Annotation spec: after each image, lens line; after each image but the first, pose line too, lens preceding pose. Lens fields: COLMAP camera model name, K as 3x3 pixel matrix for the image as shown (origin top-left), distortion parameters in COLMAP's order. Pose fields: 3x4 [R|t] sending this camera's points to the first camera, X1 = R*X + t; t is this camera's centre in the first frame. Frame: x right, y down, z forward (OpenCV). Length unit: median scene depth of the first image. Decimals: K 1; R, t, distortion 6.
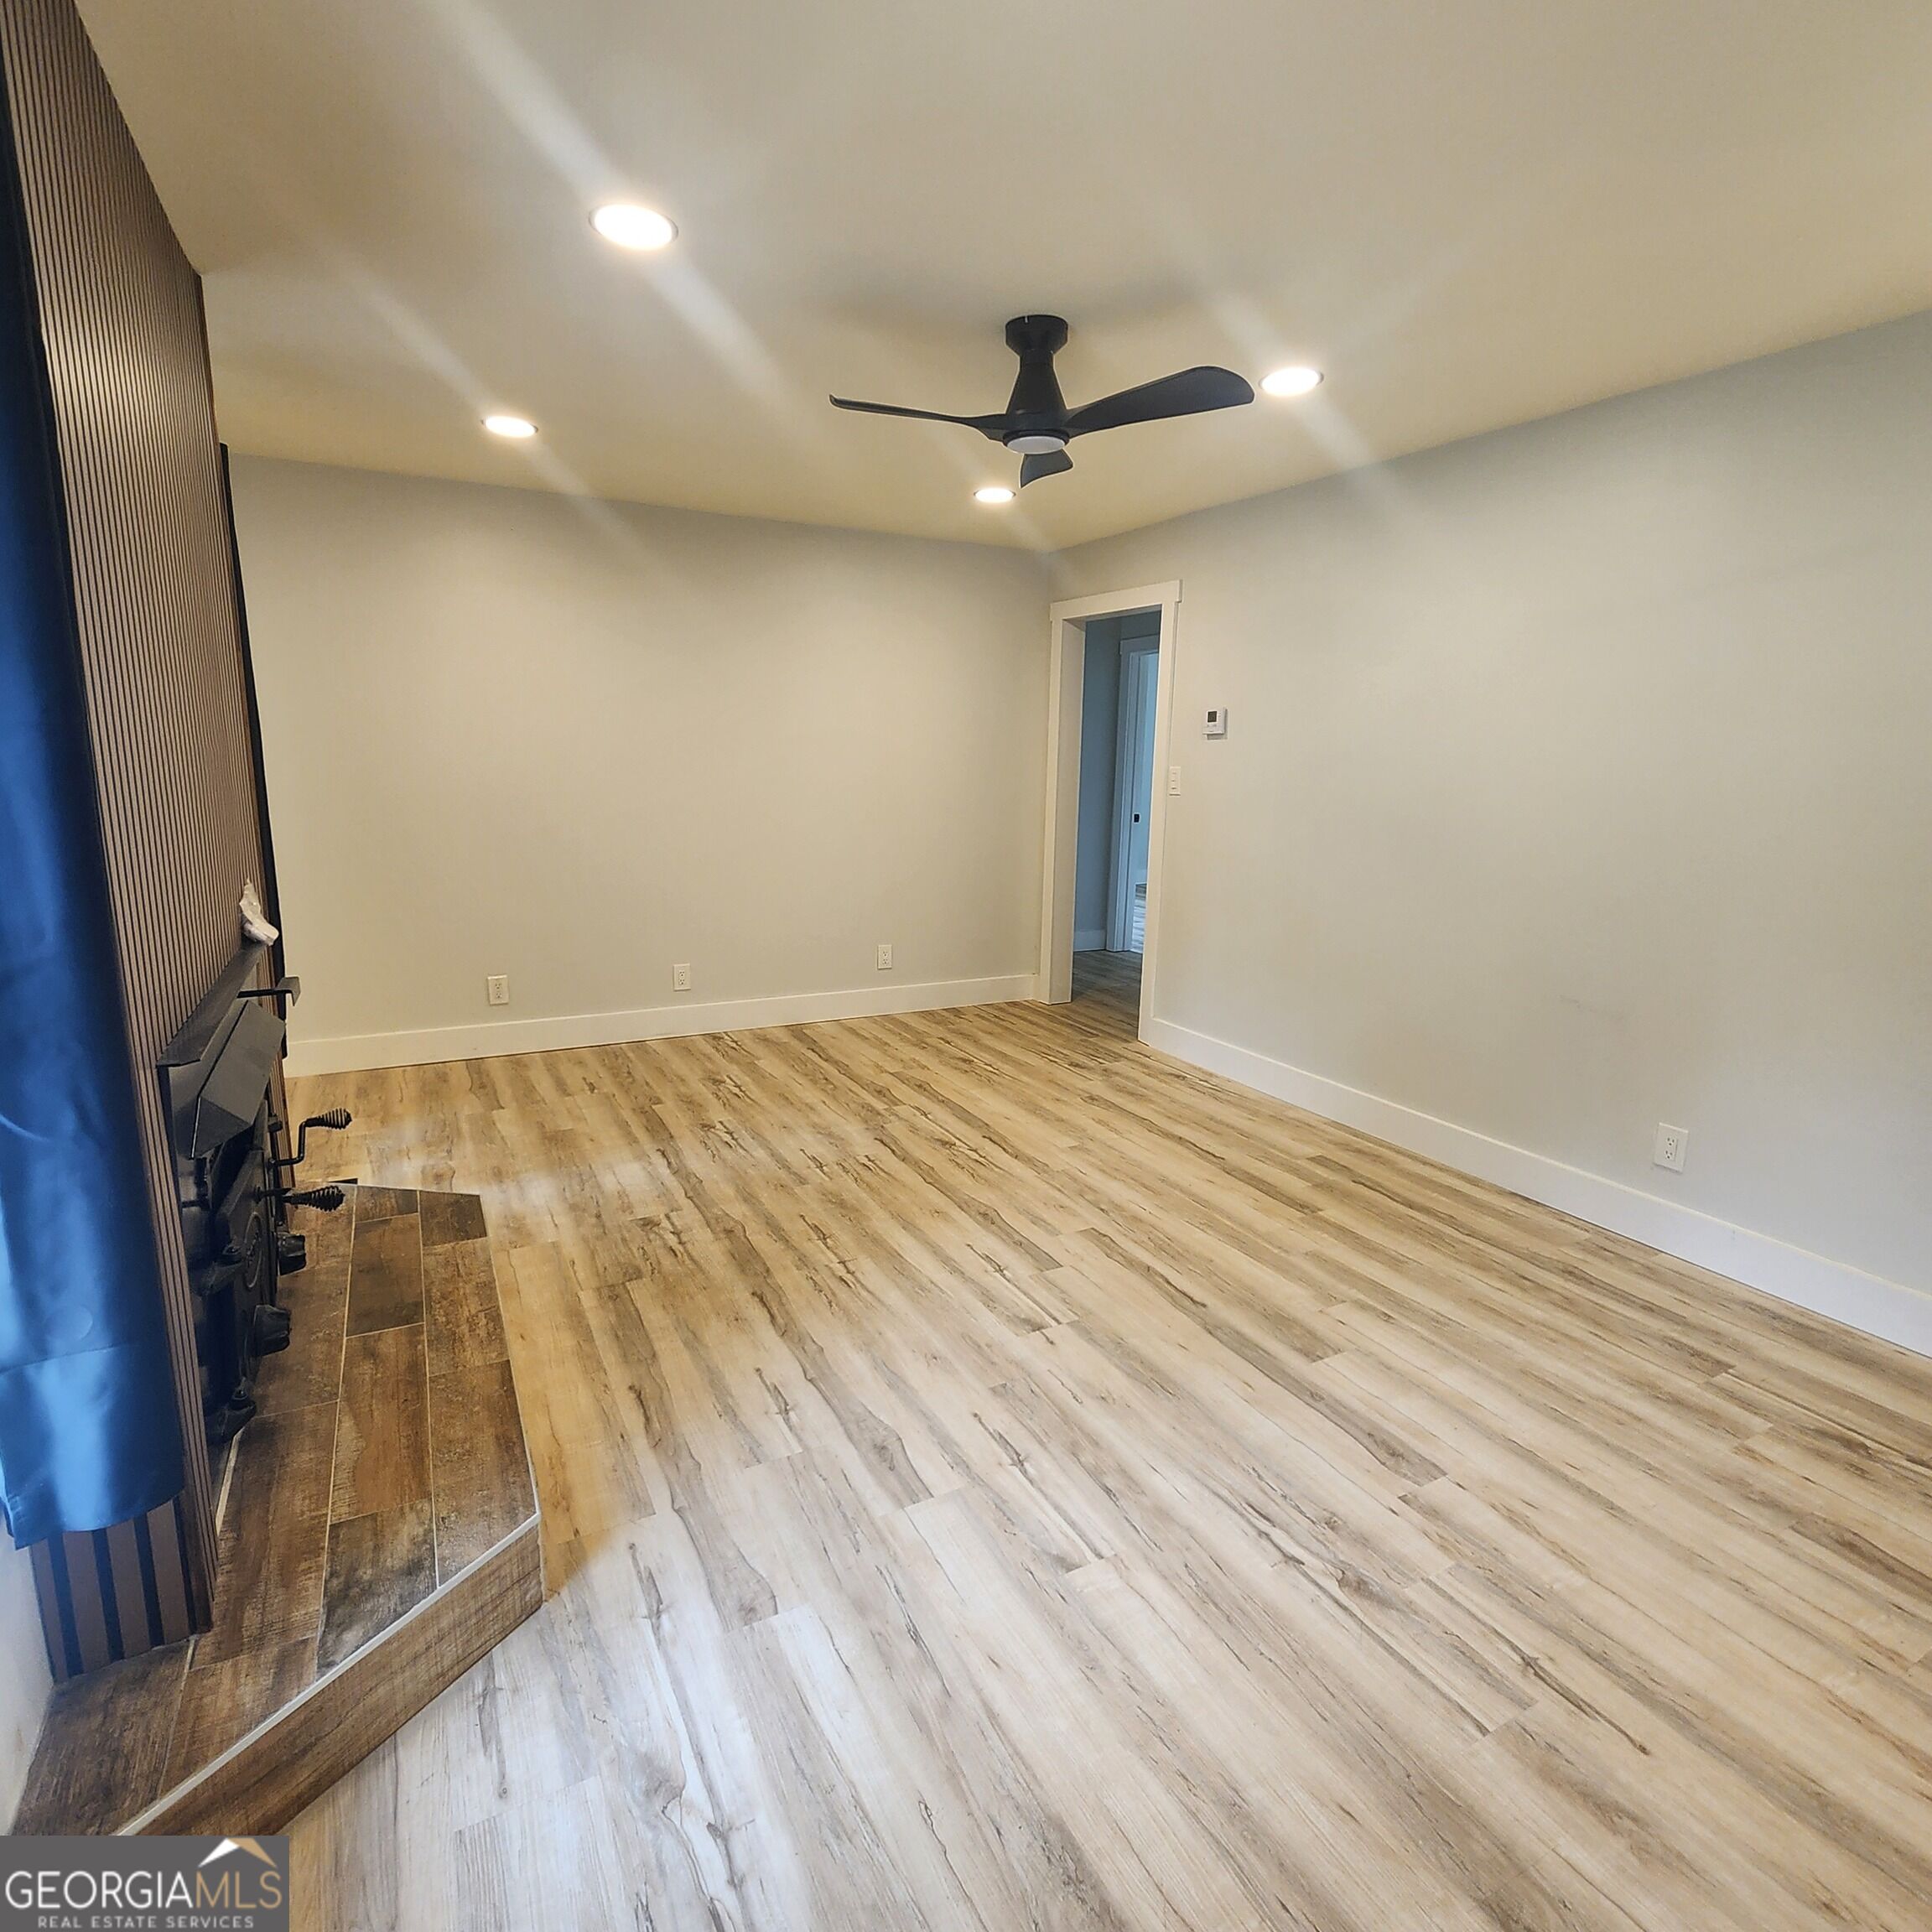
lens RADIAL K [[1068.5, 0, 957.8], [0, 1068.5, 949.4], [0, 0, 1]] dist [-0.000777, -0.000402]
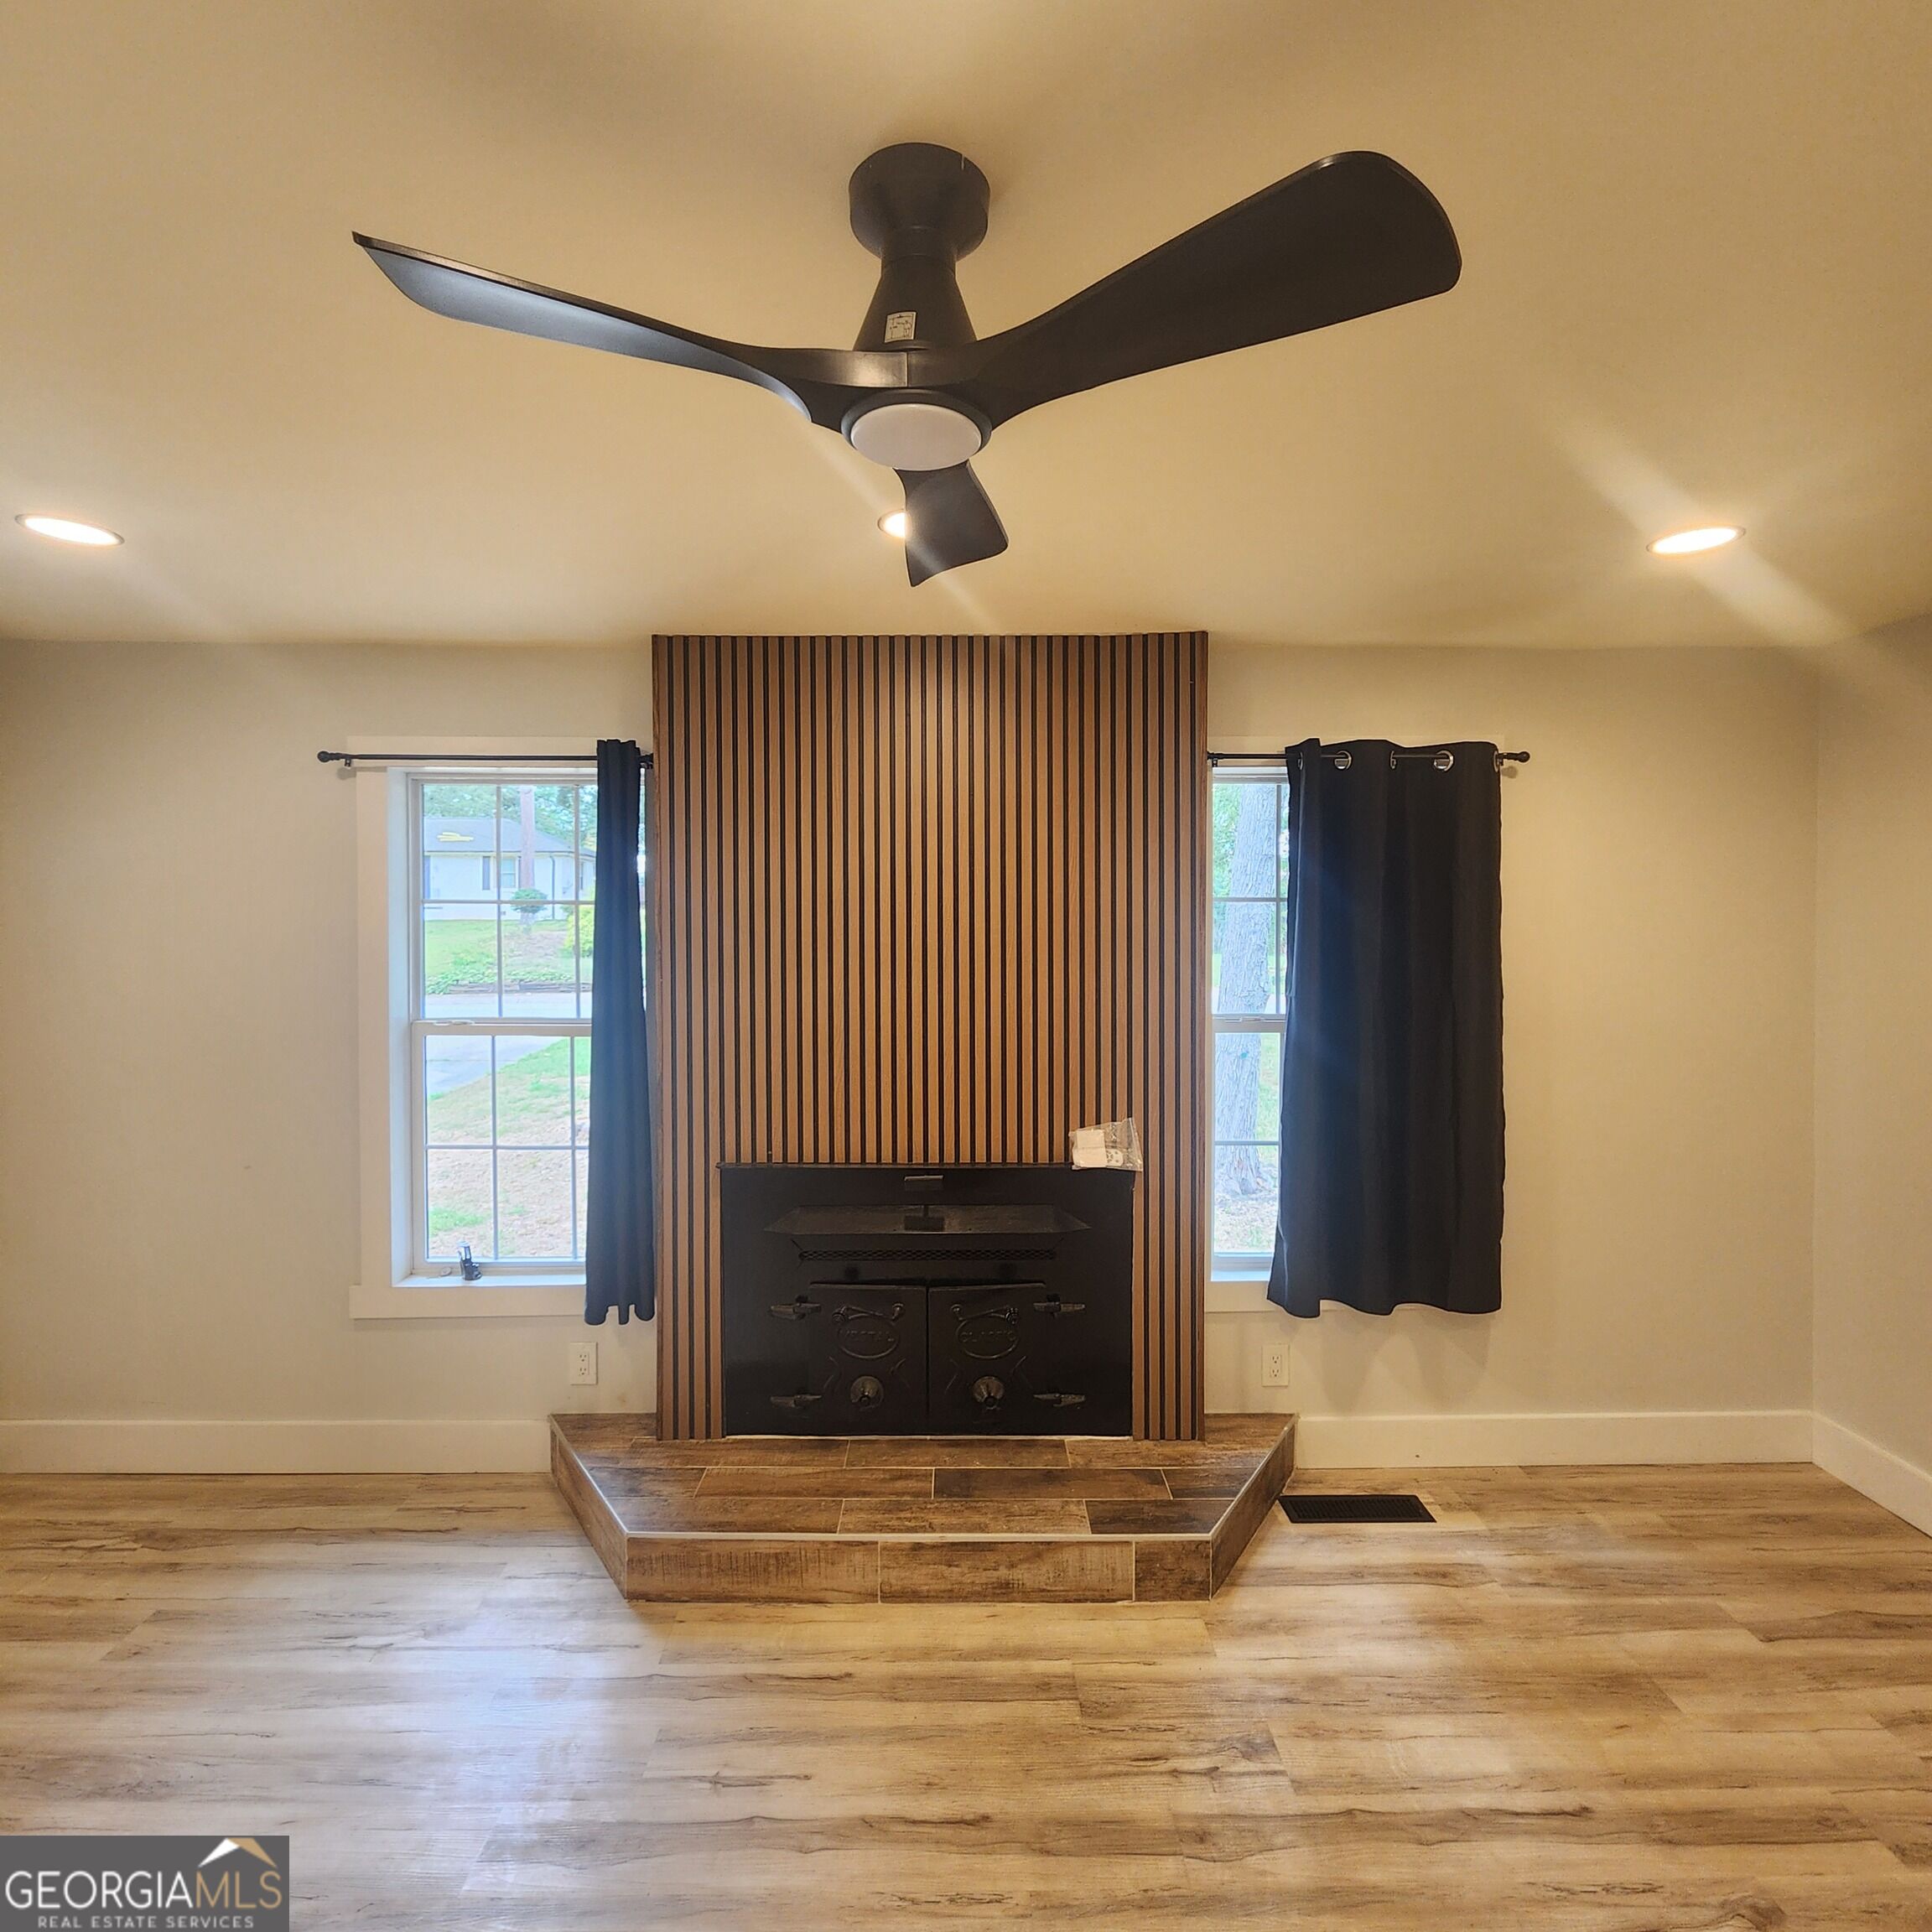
lens RADIAL K [[1068.5, 0, 957.8], [0, 1068.5, 949.4], [0, 0, 1]] dist [-0.000777, -0.000402]
pose [[-0.469959, 0.000870, -0.882688, 0.439221], [-0.170353, 0.981110, 0.091666, -0.298360], [0.866094, 0.193448, -0.460933, 1.225189]]
